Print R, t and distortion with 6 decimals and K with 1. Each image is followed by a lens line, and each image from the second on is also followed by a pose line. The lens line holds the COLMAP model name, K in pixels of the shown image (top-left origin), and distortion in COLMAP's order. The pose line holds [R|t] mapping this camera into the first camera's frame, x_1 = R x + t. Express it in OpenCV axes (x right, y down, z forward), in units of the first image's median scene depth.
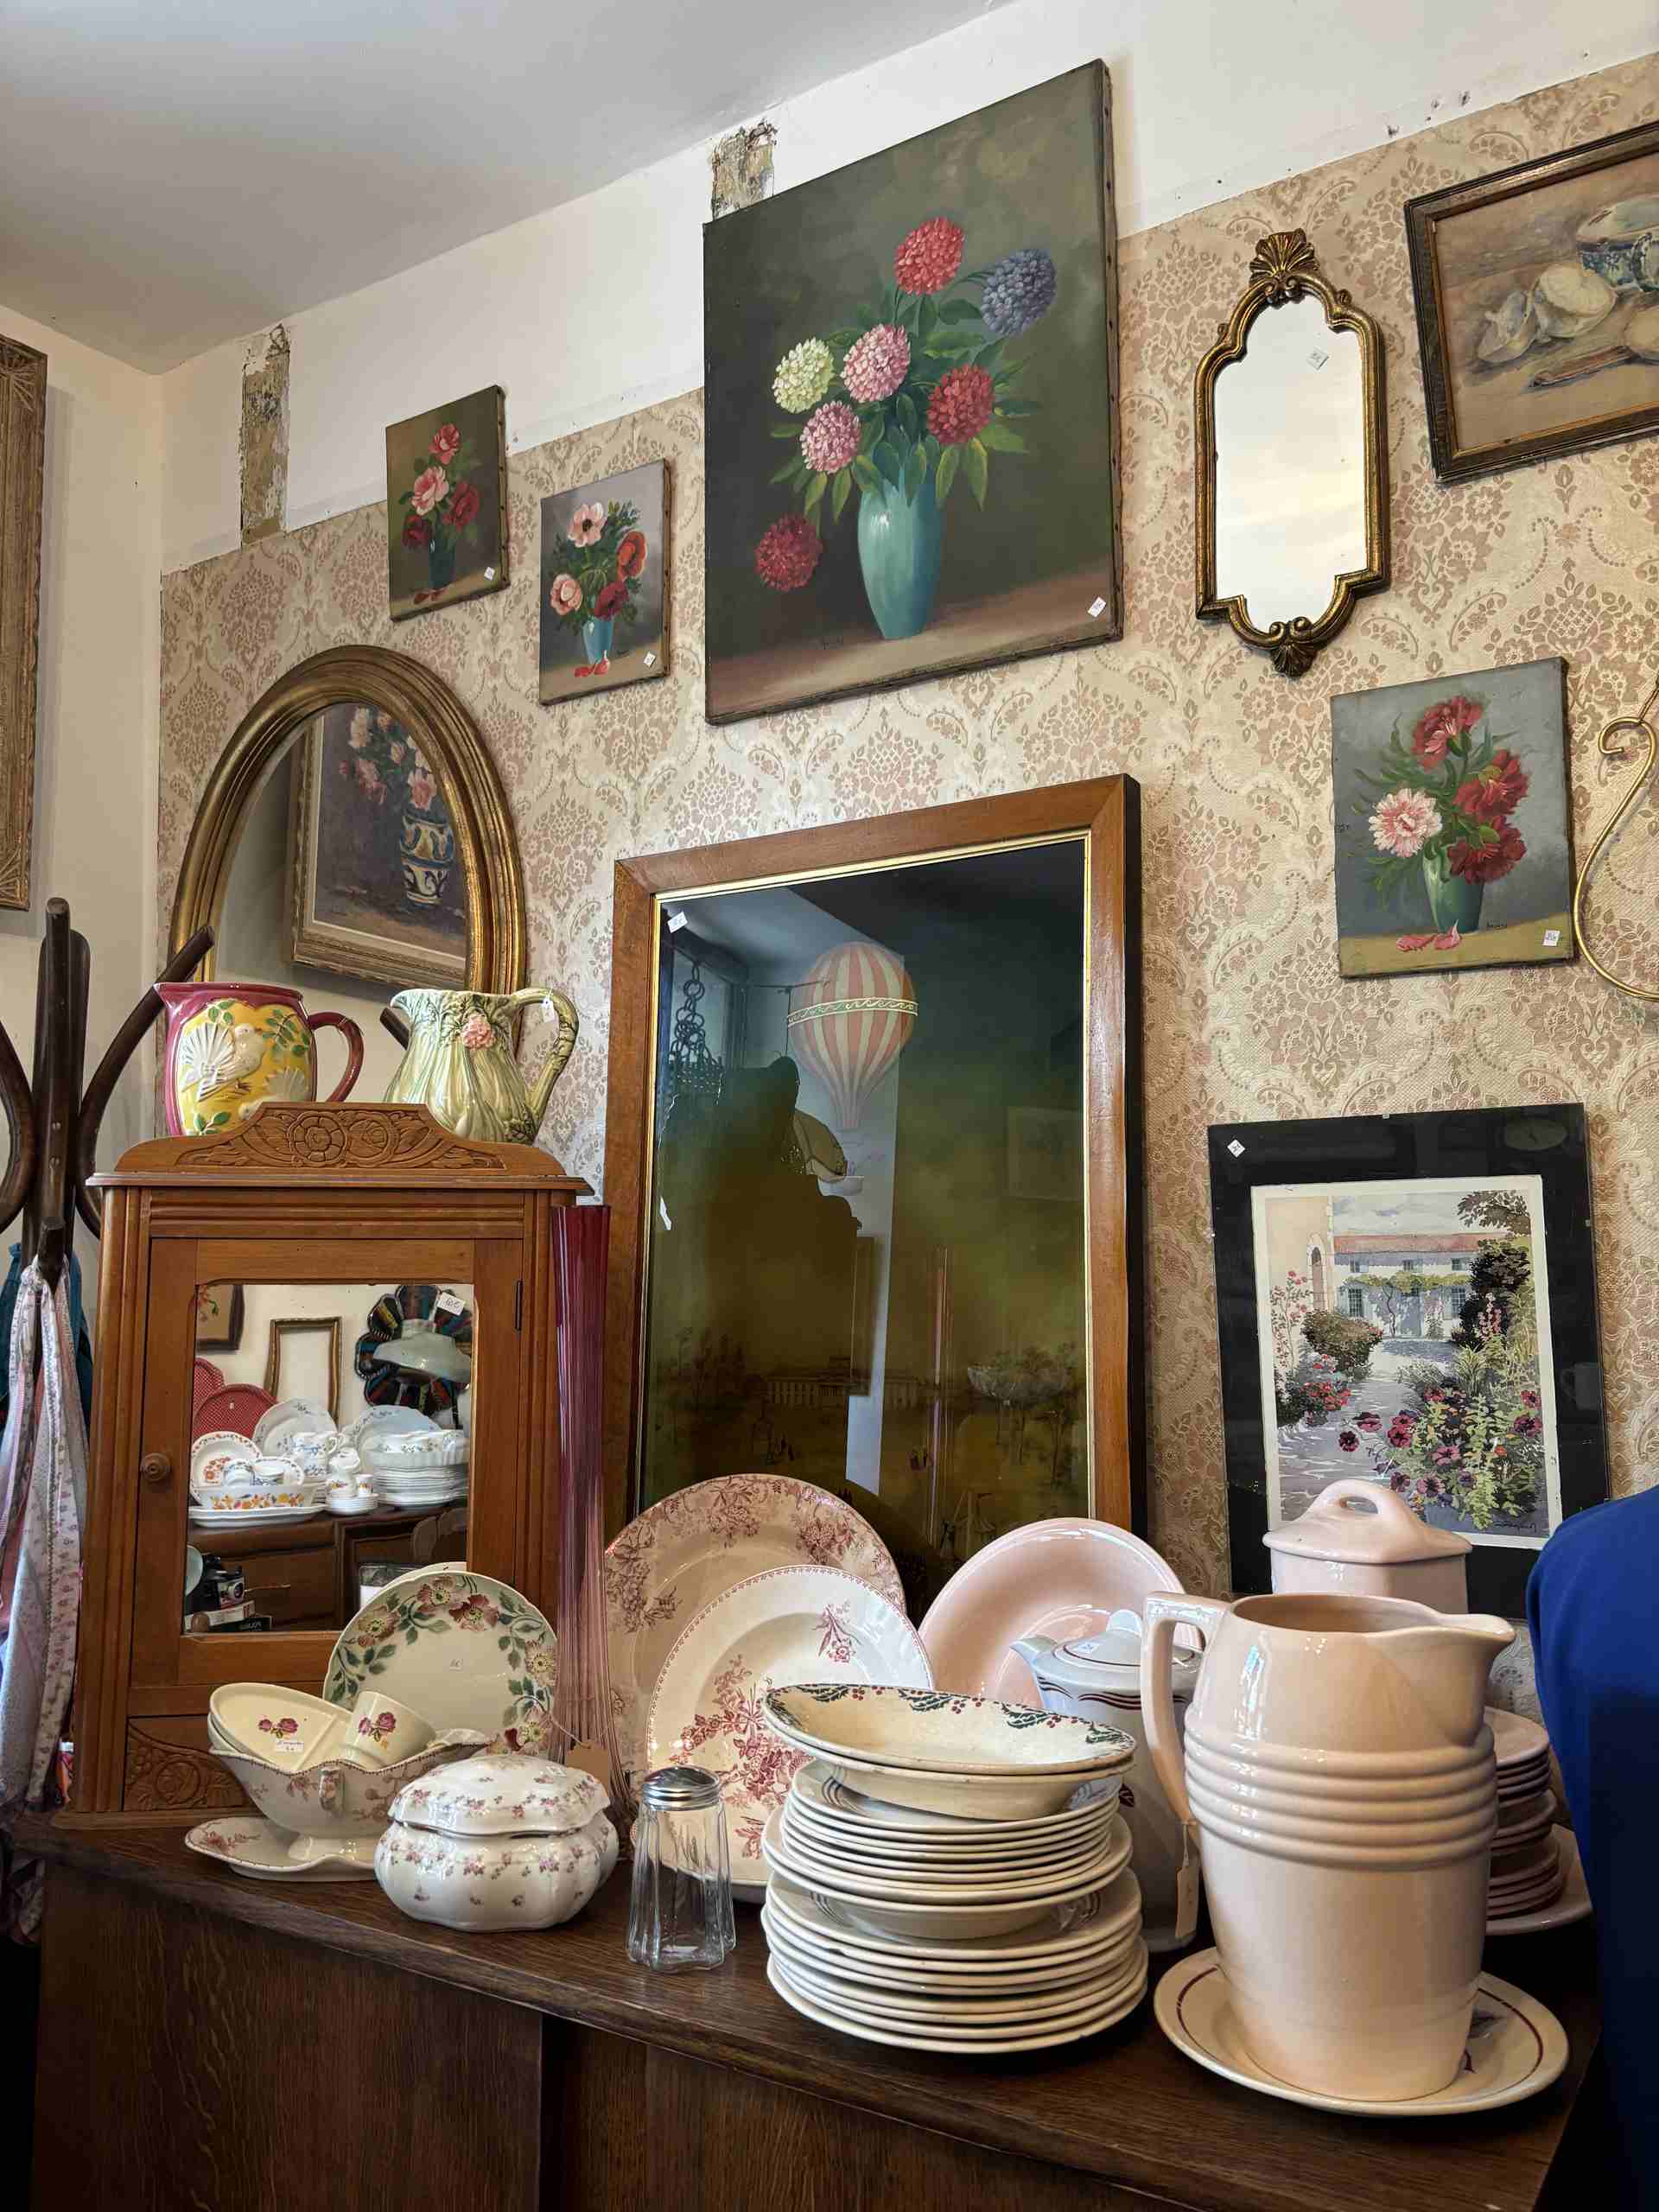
lens RADIAL K [[1699.7, 0, 824.2], [0, 1699.7, 1121.6], [0, 0, 1]] dist [0.033712, -0.040993]
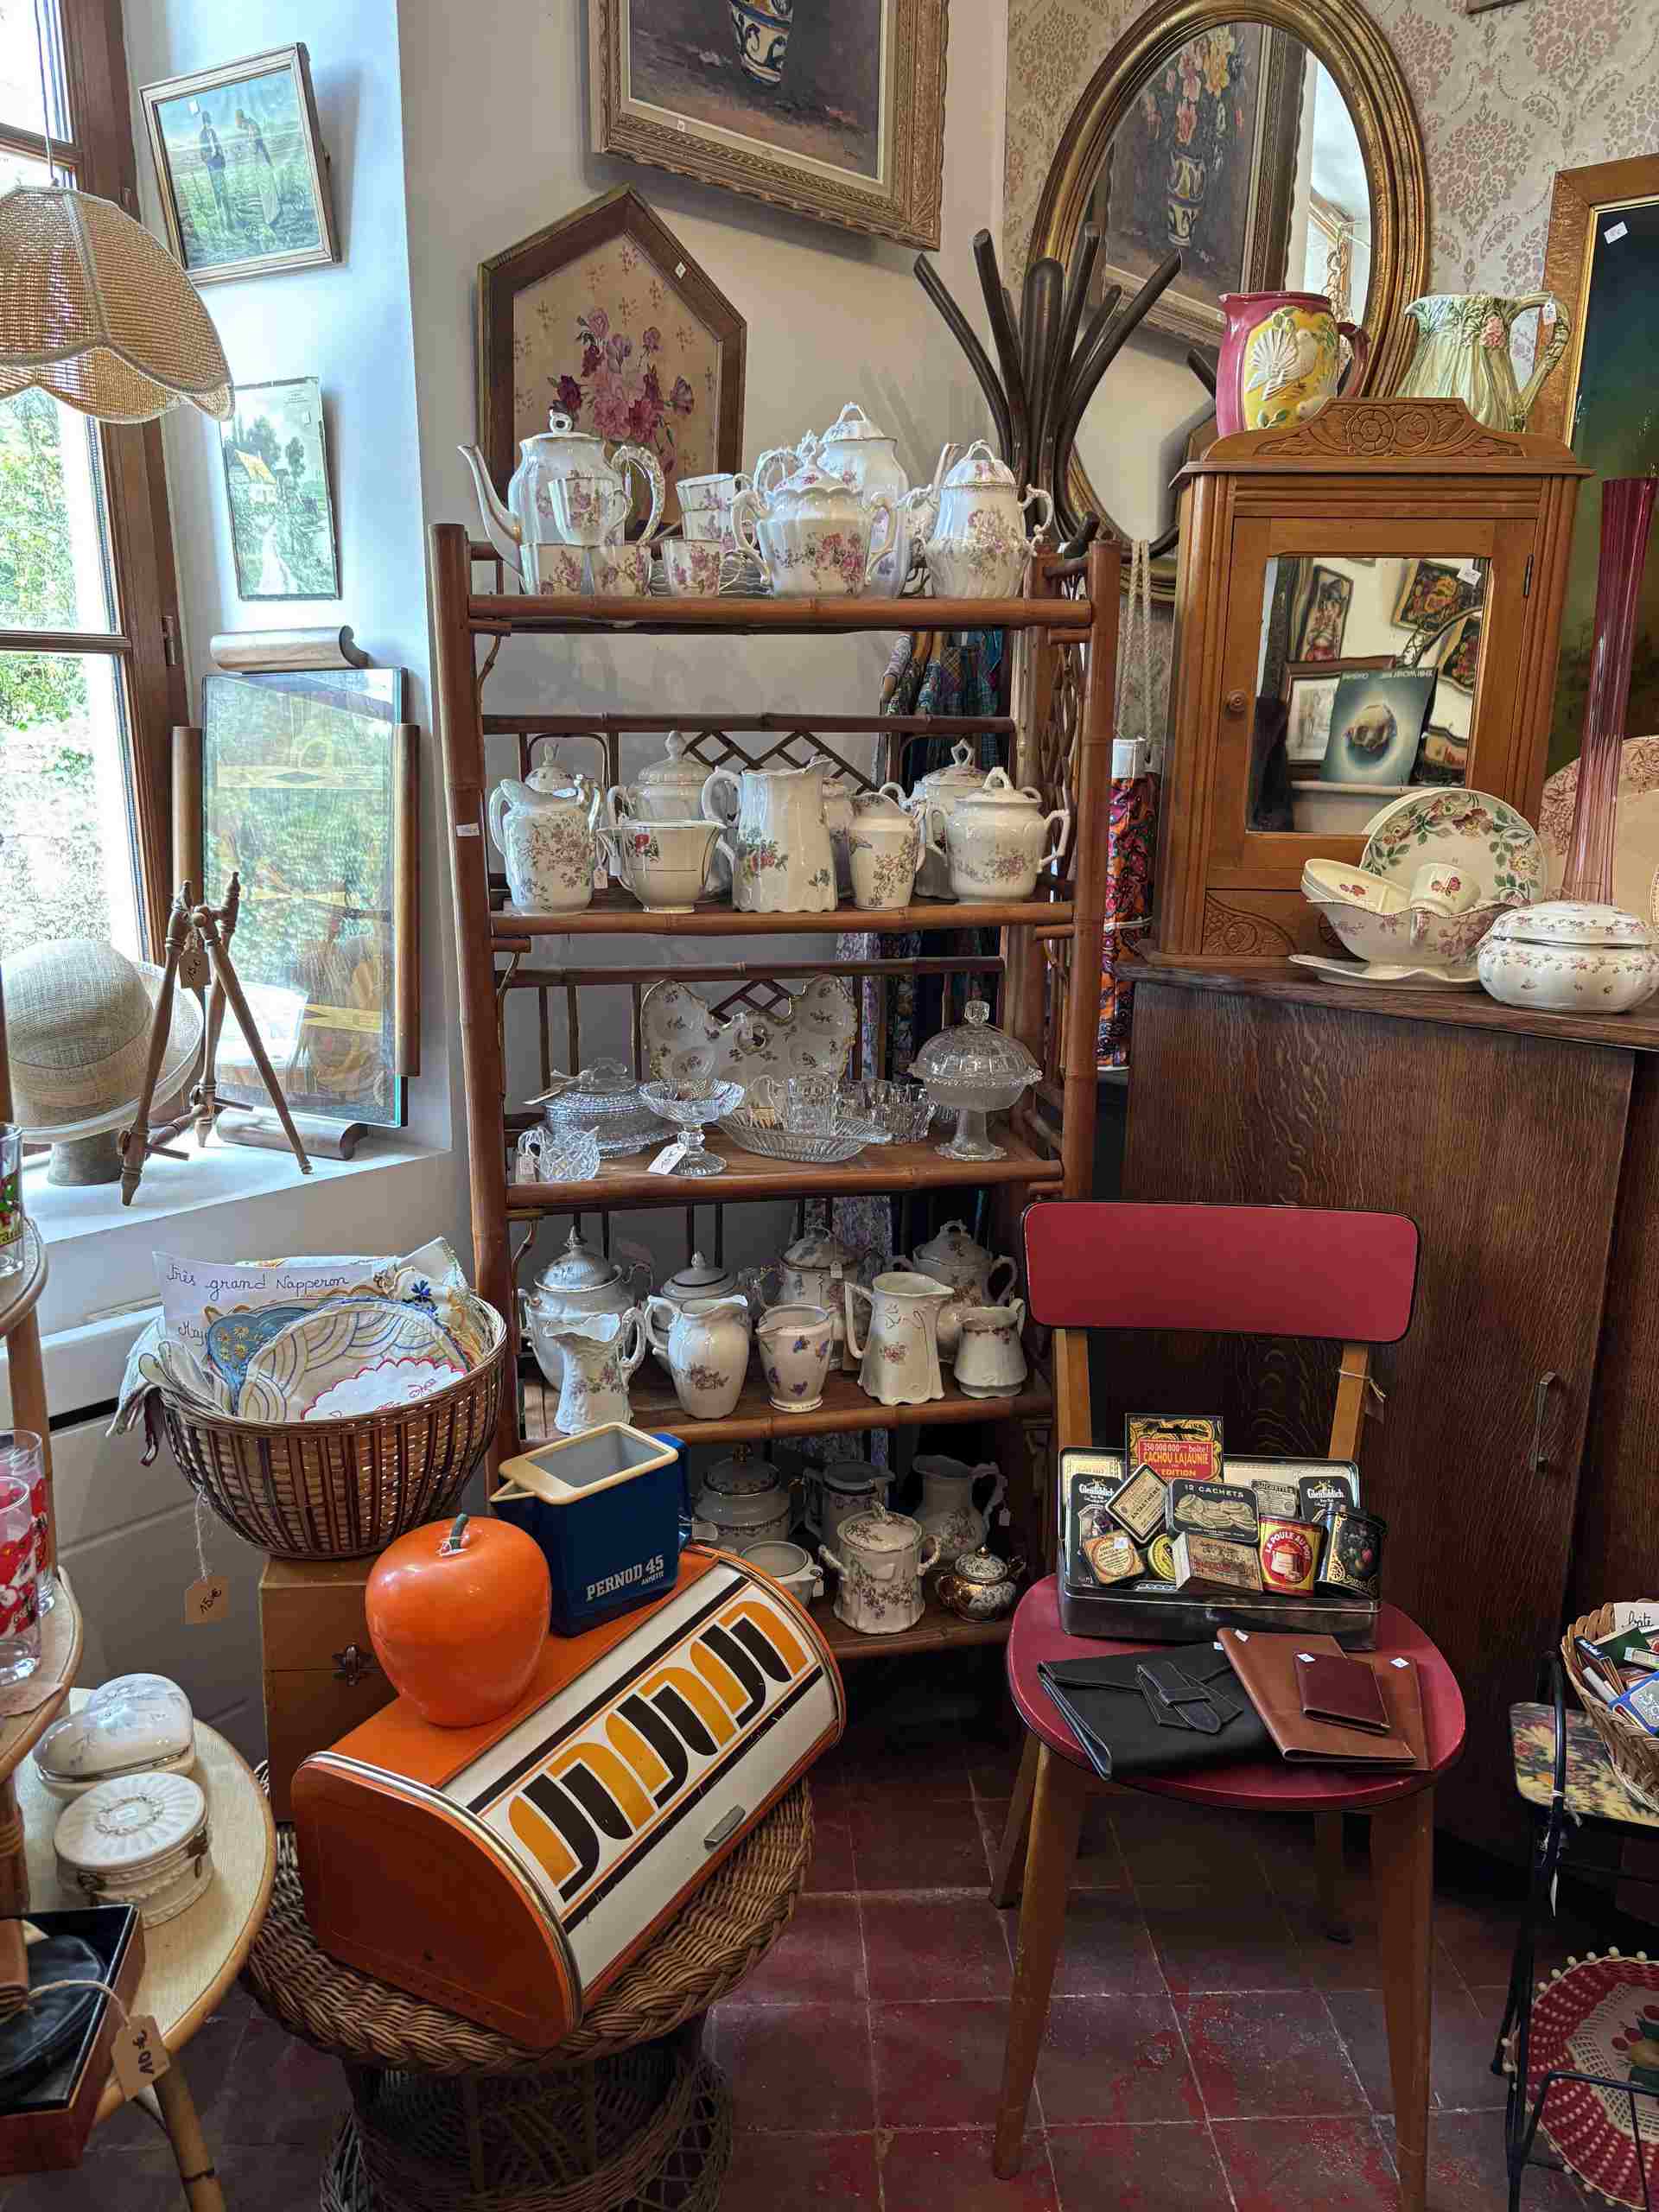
lens RADIAL K [[1699.7, 0, 832.0], [0, 1699.7, 1109.0], [0, 0, 1]] dist [0.033712, -0.040993]
pose [[0.982464, 0.056654, -0.177639, -0.415065], [0.002111, 0.949280, 0.314426, 0.082129], [0.186443, -0.309287, 0.932513, -0.338677]]
